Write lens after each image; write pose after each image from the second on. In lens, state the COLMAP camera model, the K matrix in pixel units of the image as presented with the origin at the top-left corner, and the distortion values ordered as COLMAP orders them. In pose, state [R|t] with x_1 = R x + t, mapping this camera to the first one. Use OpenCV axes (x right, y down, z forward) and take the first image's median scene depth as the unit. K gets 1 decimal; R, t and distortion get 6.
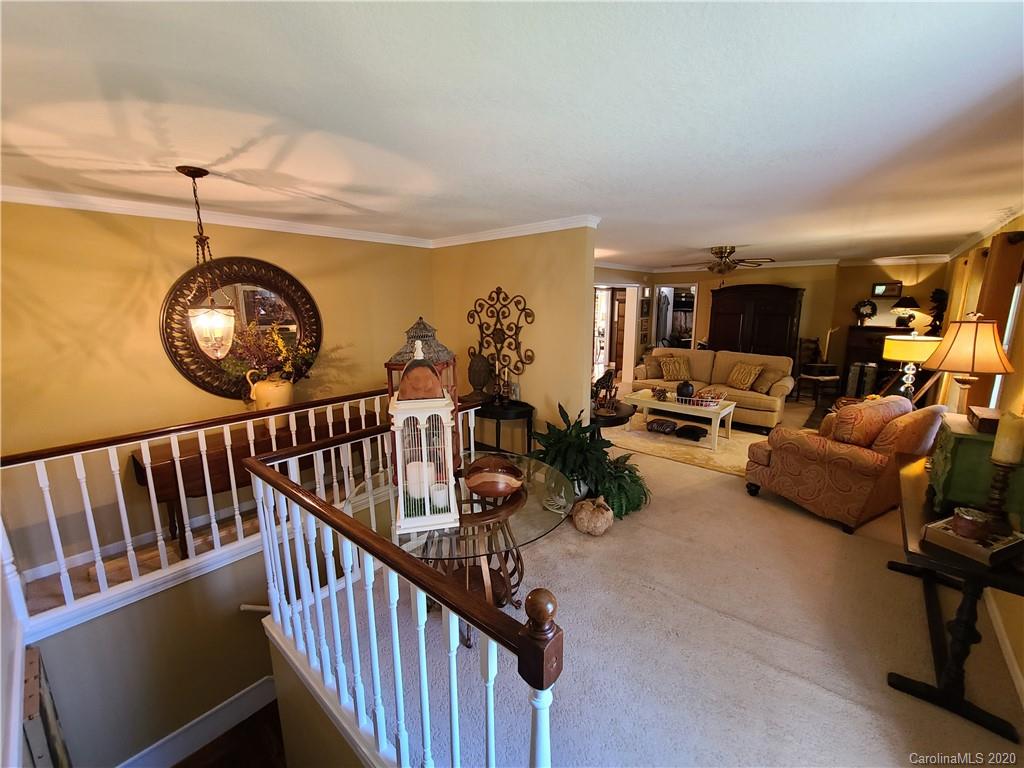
lens RADIAL K [[420.7, 0, 510.1], [0, 420.7, 386.1], [0, 0, 1]] dist [0.005042, -0.000502]
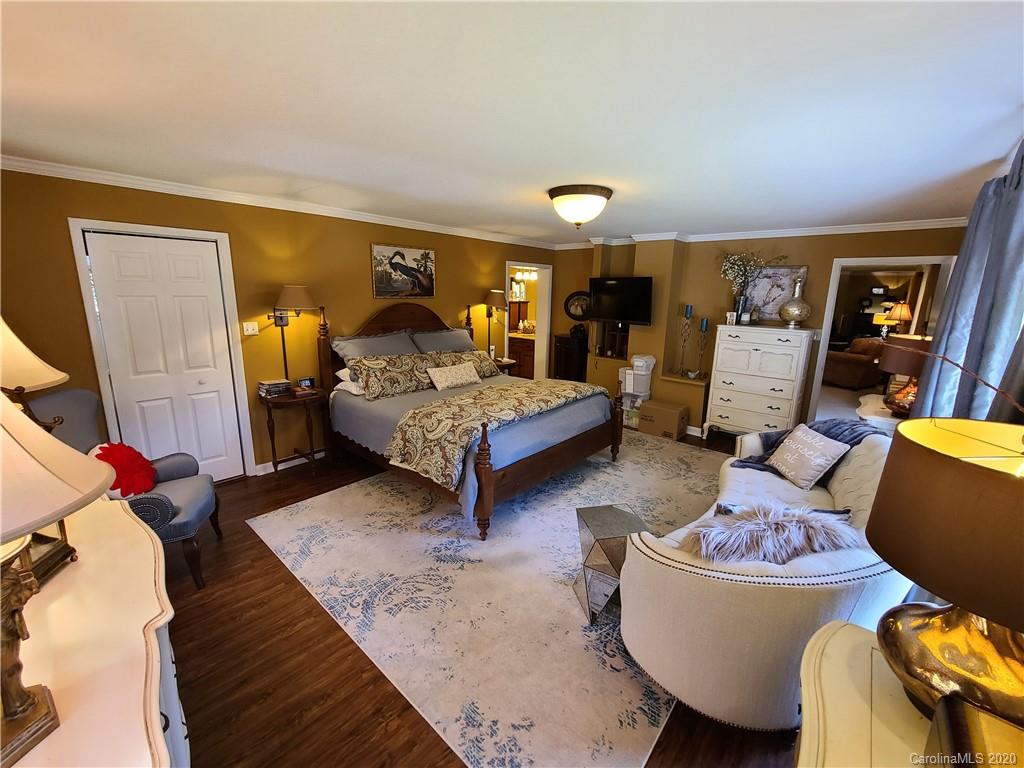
lens RADIAL K [[420.7, 0, 513.3], [0, 420.7, 381.5], [0, 0, 1]] dist [0.005042, -0.000502]
pose [[0.999417, 0.032927, 0.009024, -0.527020], [-0.033053, 0.999354, 0.014104, 0.146220], [-0.008554, -0.014394, 0.999860, -0.627668]]
